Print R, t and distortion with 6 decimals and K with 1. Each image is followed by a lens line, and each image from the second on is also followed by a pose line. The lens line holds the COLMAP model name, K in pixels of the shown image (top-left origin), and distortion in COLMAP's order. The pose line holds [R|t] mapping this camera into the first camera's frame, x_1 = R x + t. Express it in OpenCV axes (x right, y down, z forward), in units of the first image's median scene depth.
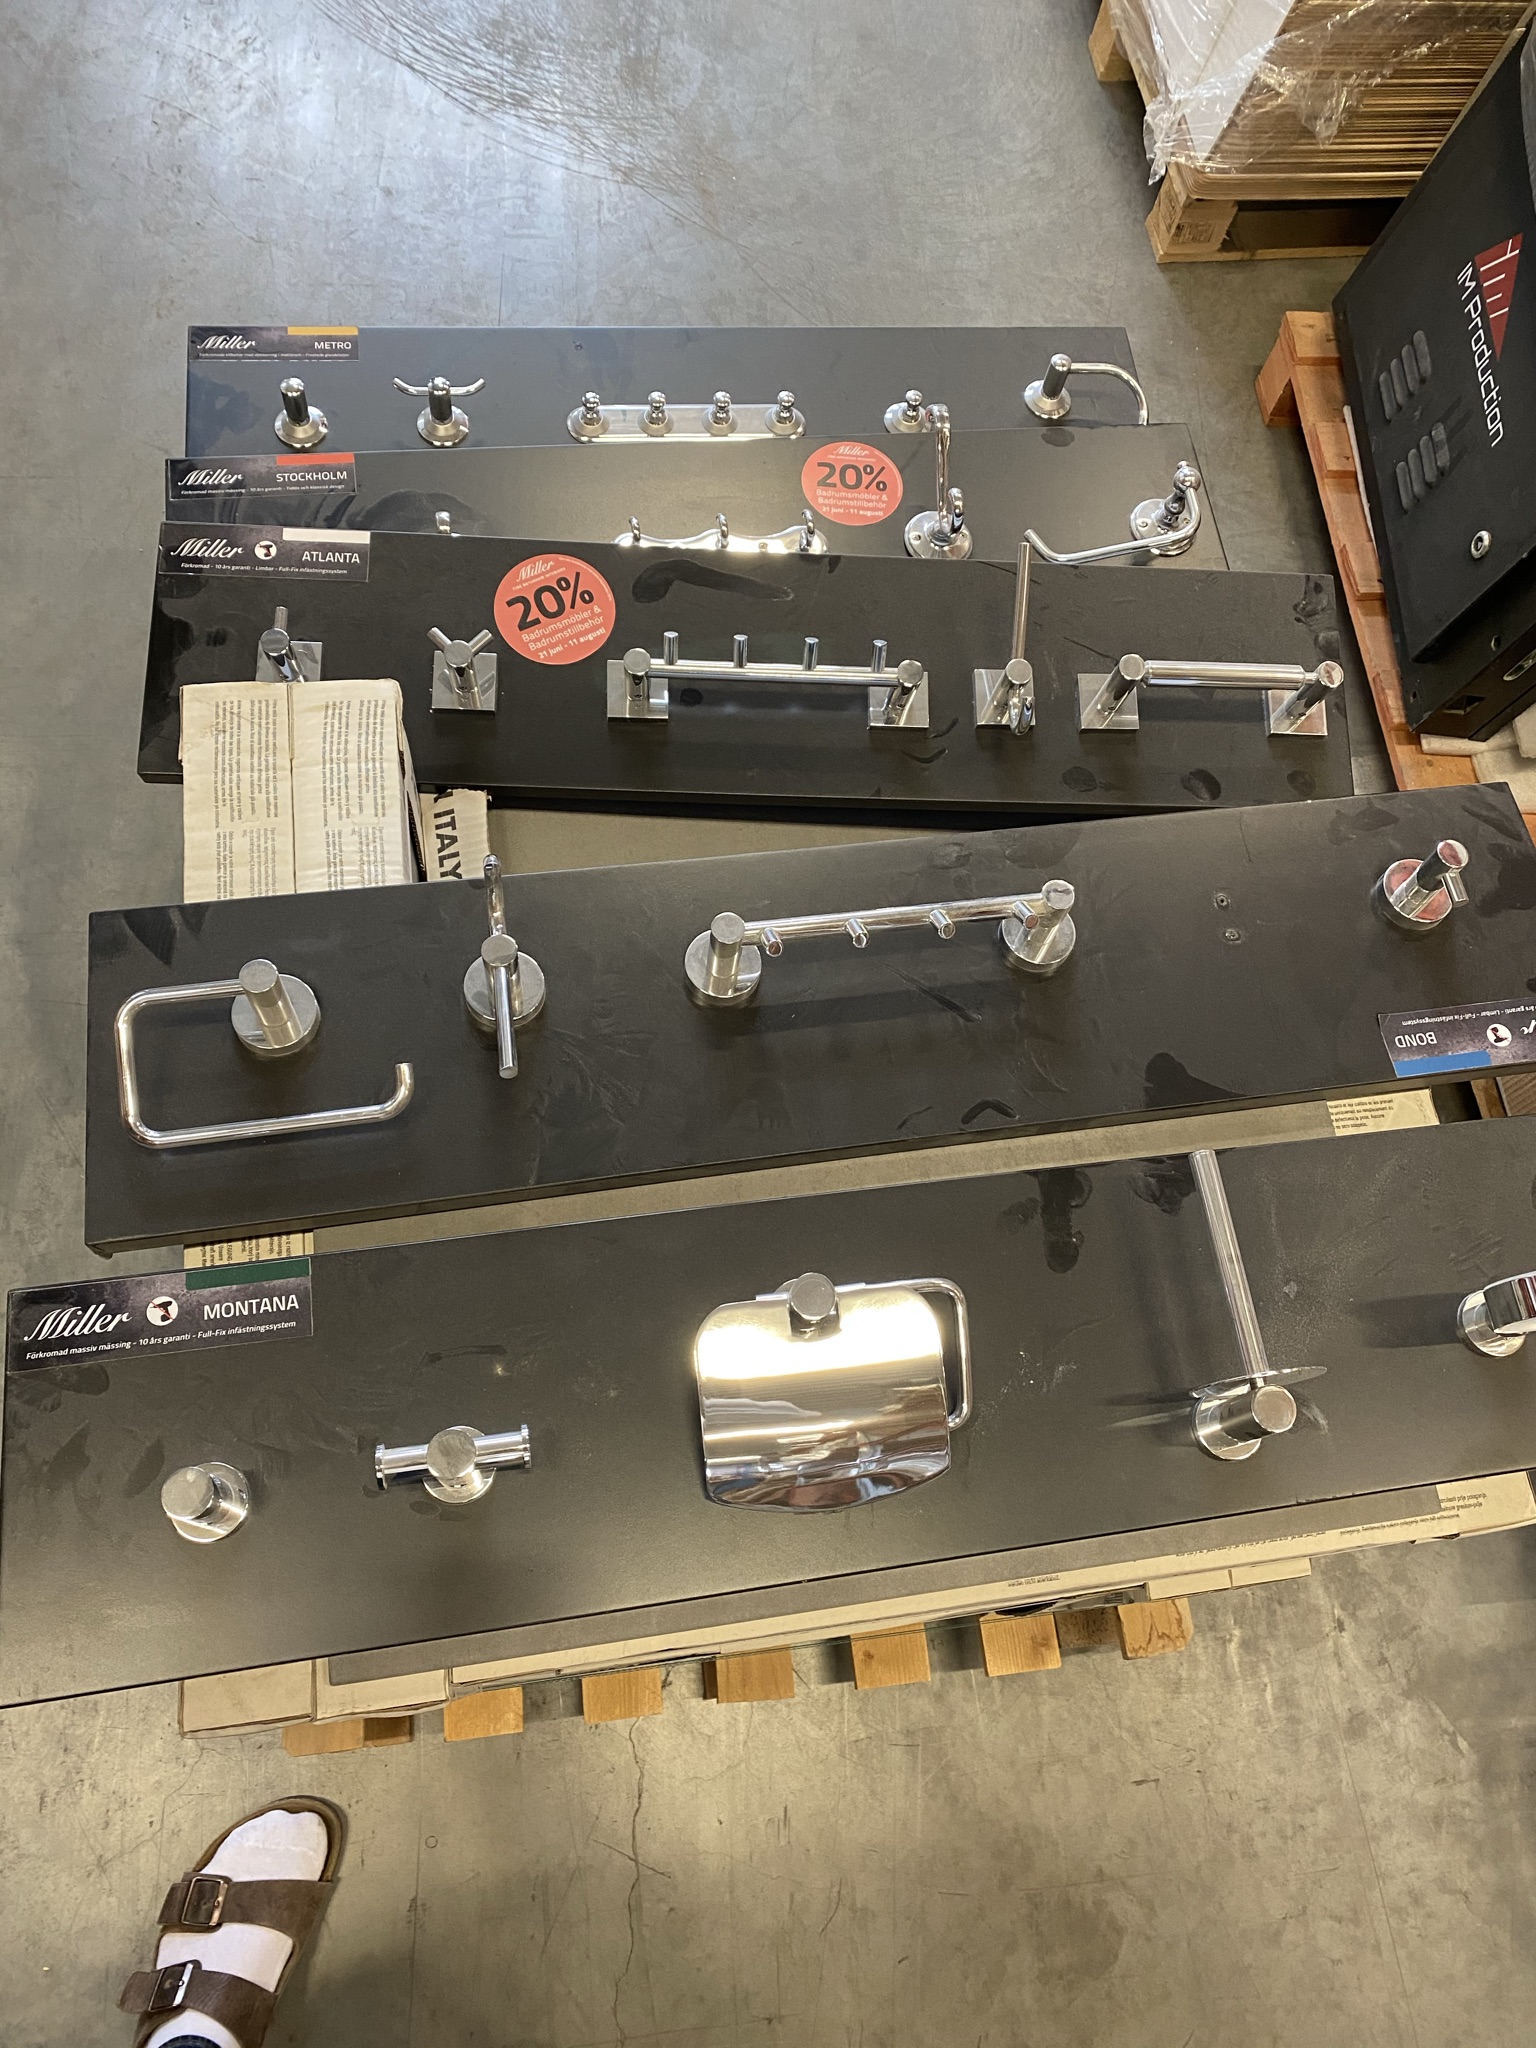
lens RADIAL K [[1587.2, 0, 782.9], [0, 1587.2, 1015.1], [0, 0, 1]] dist [0.053281, -0.087168]
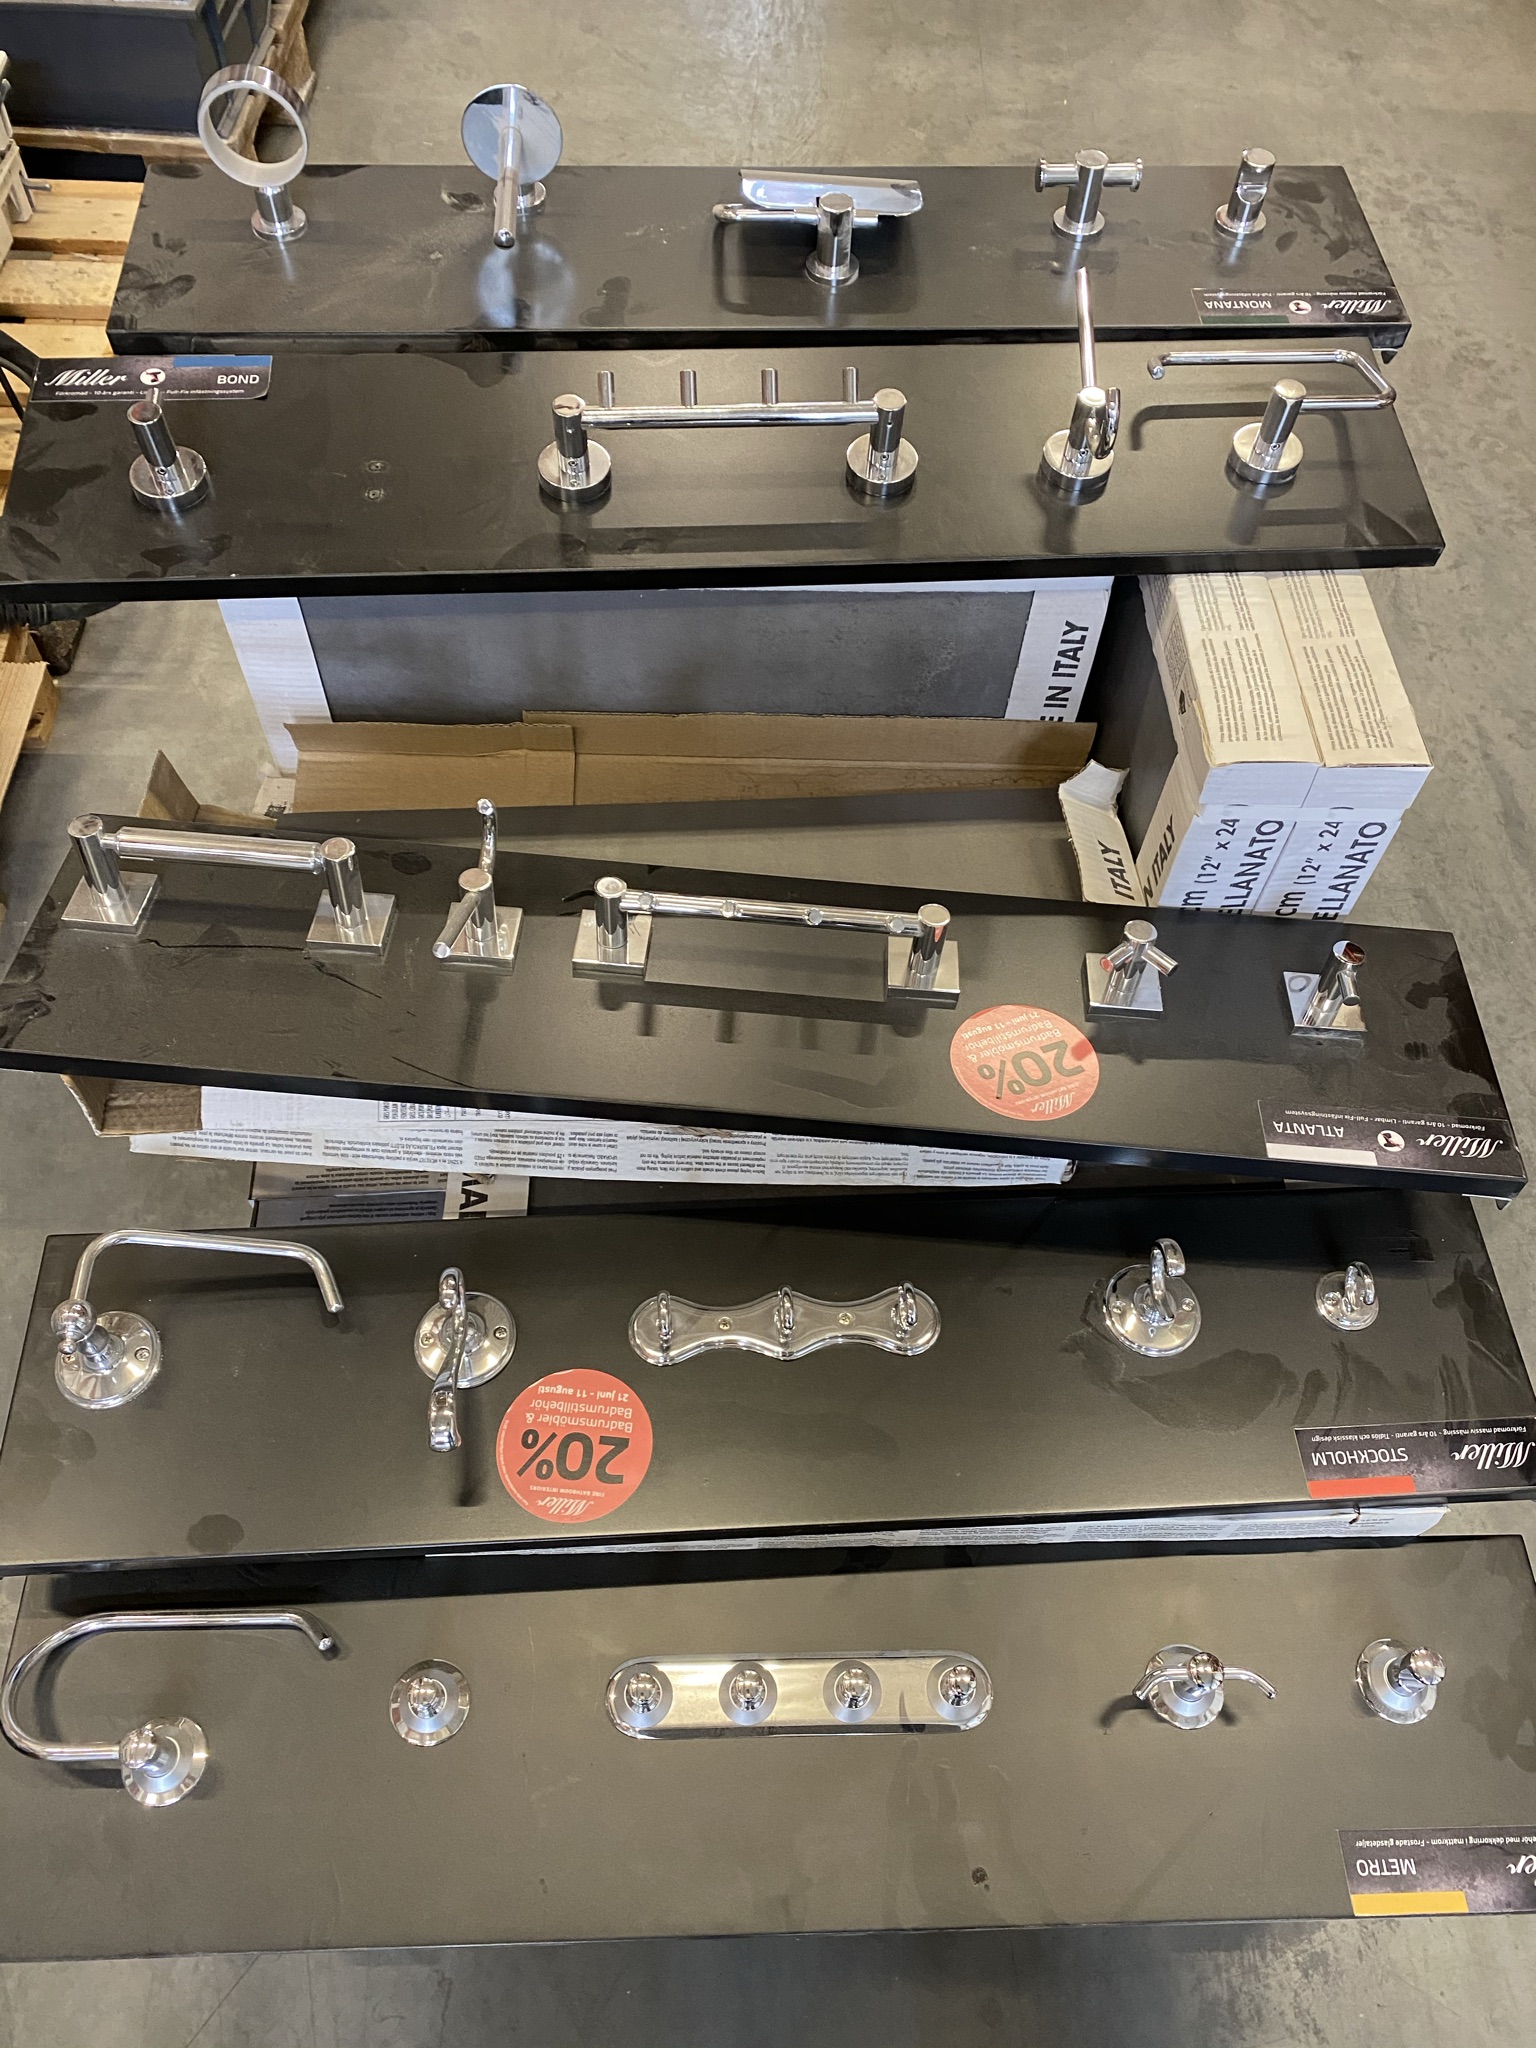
lens RADIAL K [[1587.2, 0, 782.9], [0, 1587.2, 1015.1], [0, 0, 1]] dist [0.053281, -0.087168]
pose [[-0.984796, -0.153927, -0.080515, 0.046872], [0.022287, -0.571621, 0.820215, -0.924476], [-0.172277, 0.805950, 0.566361, 0.562255]]
